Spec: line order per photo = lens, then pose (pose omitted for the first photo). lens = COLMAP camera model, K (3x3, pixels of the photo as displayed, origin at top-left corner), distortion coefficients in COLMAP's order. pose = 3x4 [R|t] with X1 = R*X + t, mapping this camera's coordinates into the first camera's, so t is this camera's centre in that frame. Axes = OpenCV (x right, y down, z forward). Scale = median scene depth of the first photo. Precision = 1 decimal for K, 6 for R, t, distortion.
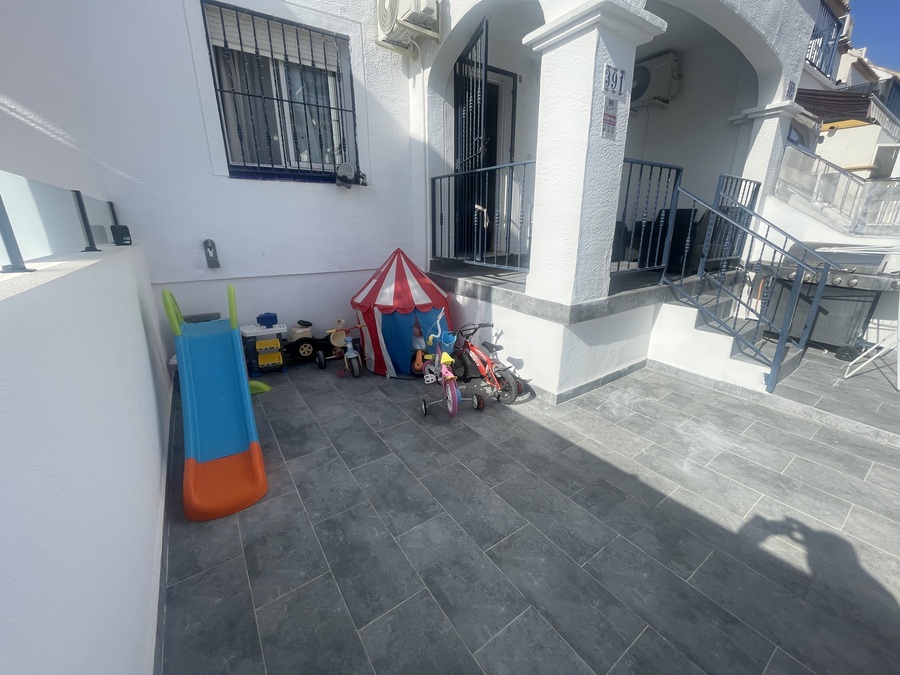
lens RADIAL K [[364.0, 0, 449.6], [0, 364.0, 339.5], [0, 0, 1]] dist [-0.004739, 0.000774]
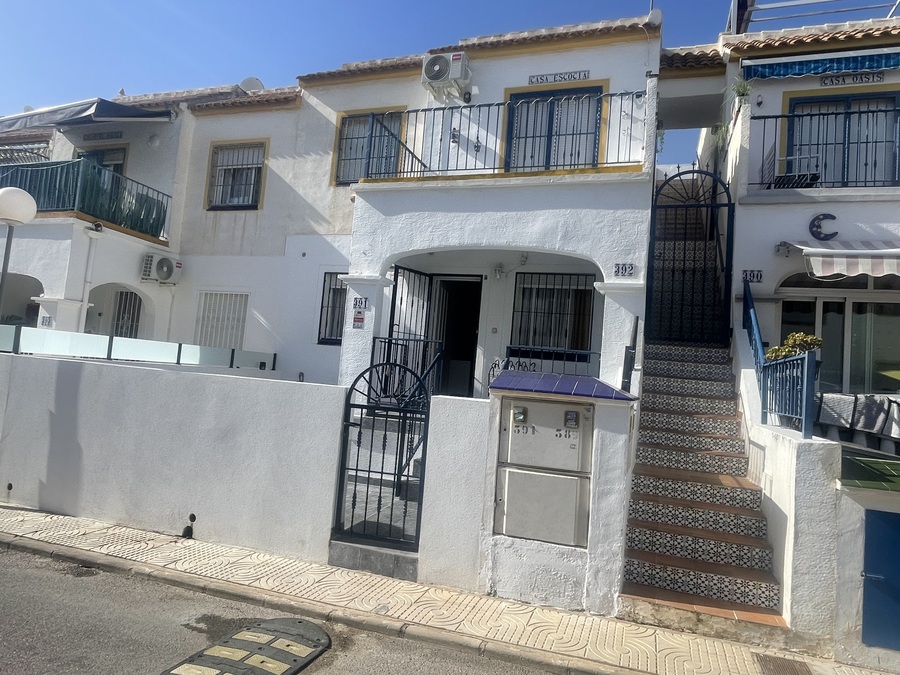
lens RADIAL K [[573.6, 0, 447.9], [0, 573.6, 334.6], [0, 0, 1]] dist [-0.001452, 0.003570]
pose [[0.594318, -0.002457, -0.804227, 2.283741], [-0.326362, 0.913218, -0.243969, 0.041142], [0.735034, 0.407464, 0.541940, -0.200154]]
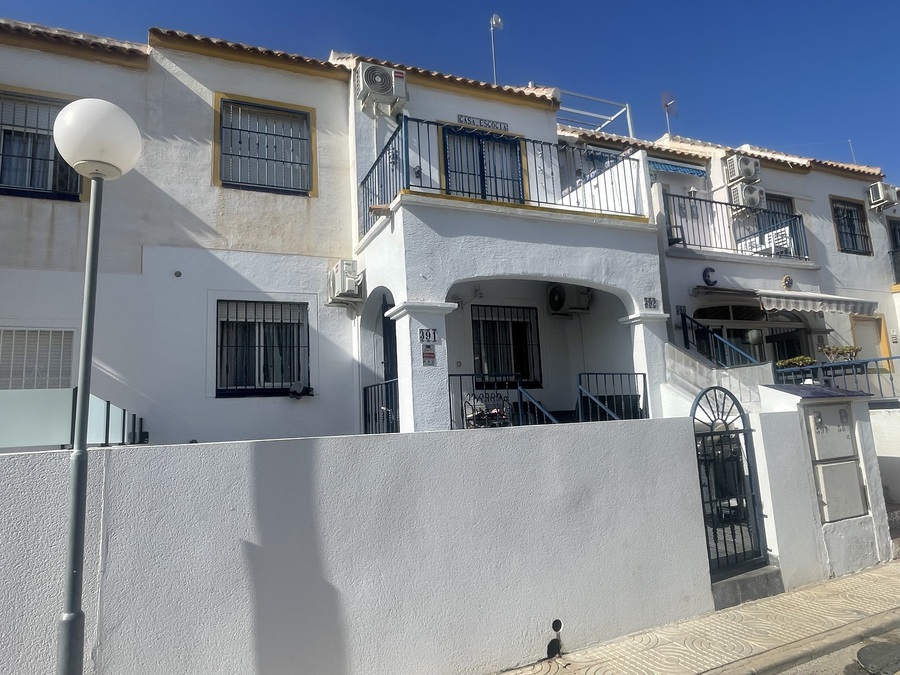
lens RADIAL K [[573.6, 0, 449.4], [0, 573.6, 333.6], [0, 0, 1]] dist [-0.001452, 0.003570]
pose [[0.982906, -0.072254, -0.169337, 0.698000], [-0.010712, 0.895771, -0.444388, 0.321929], [0.183796, 0.438605, 0.879684, -0.926283]]
